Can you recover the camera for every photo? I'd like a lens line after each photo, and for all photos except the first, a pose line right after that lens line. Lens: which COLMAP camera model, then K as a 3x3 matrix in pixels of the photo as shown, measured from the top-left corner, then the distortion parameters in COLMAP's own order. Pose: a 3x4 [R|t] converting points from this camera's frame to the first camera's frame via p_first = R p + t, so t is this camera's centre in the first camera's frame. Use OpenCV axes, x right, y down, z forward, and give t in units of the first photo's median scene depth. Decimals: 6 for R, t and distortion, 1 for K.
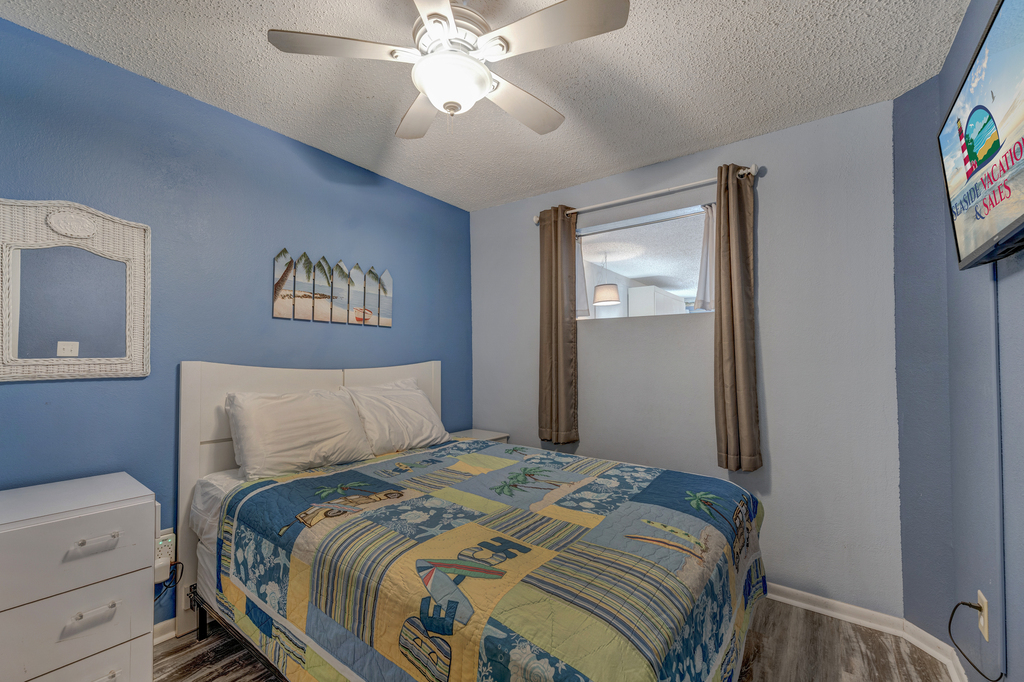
lens RADIAL K [[440.4, 0, 499.7], [0, 440.4, 355.7], [0, 0, 1]] dist [-0.000805, -0.000183]
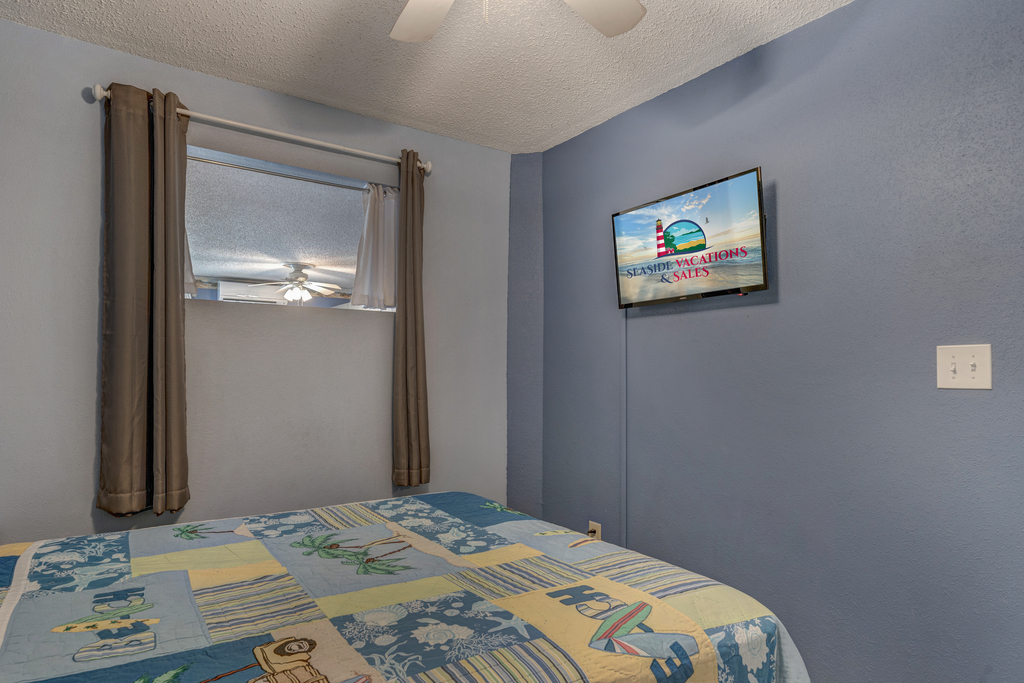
lens RADIAL K [[601.8, 0, 510.3], [0, 601.8, 371.0], [0, 0, 1]] dist [0.002749, 0.000164]
pose [[0.274963, -0.005909, 0.961437, -0.823189], [-0.014939, 0.999834, 0.010417, 0.003769], [-0.961339, -0.017227, 0.274829, 0.607214]]
